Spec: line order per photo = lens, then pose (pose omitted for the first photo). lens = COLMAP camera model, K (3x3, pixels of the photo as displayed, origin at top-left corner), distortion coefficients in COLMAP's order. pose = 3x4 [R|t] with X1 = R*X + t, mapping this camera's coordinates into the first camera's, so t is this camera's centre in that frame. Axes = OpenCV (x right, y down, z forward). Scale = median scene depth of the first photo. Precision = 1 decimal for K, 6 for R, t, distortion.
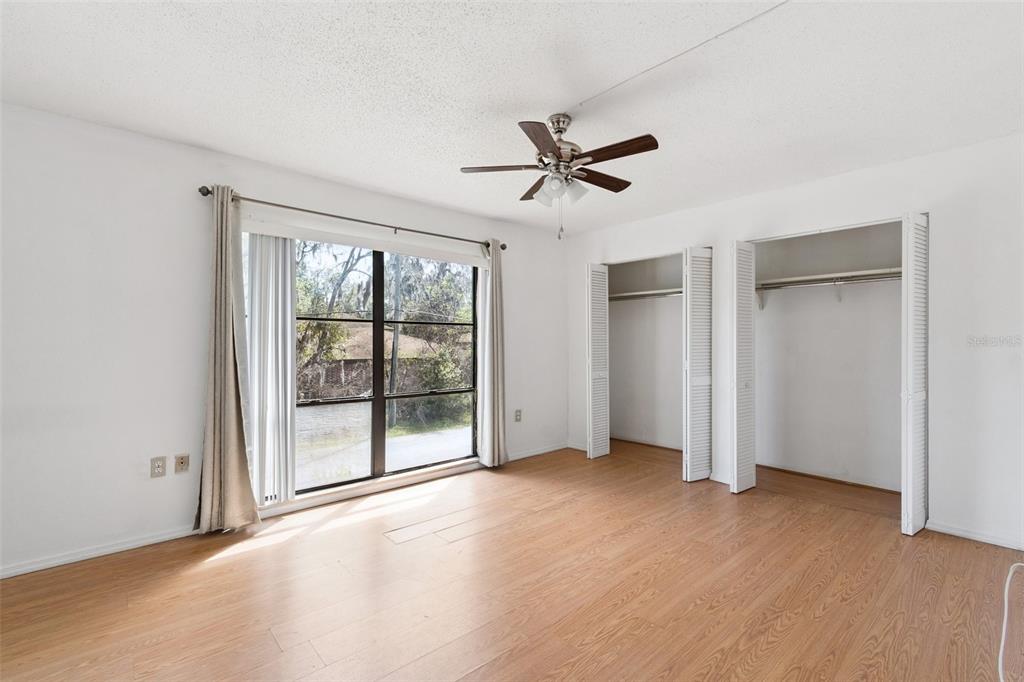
lens RADIAL K [[454.9, 0, 517.5], [0, 454.9, 340.7], [0, 0, 1]] dist [0.002911, -0.001003]
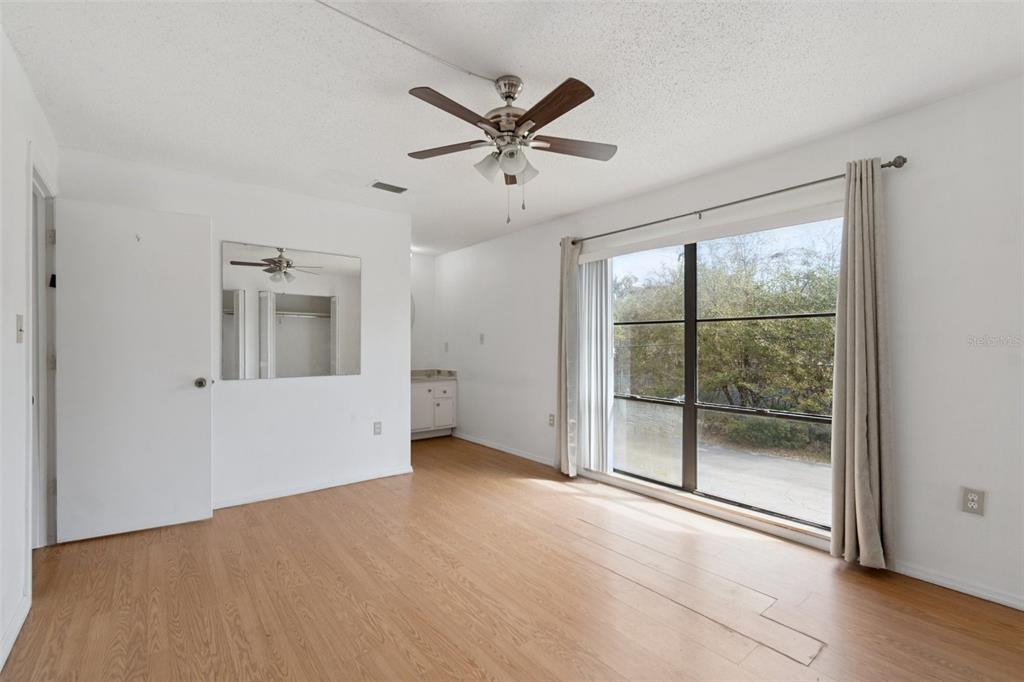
lens RADIAL K [[454.9, 0, 518.0], [0, 454.9, 344.1], [0, 0, 1]] dist [0.002911, -0.001003]
pose [[-0.061430, -0.000846, -0.998111, 0.671237], [0.004044, 0.999991, -0.001097, 0.003026], [0.998103, -0.004104, -0.061426, 0.765547]]
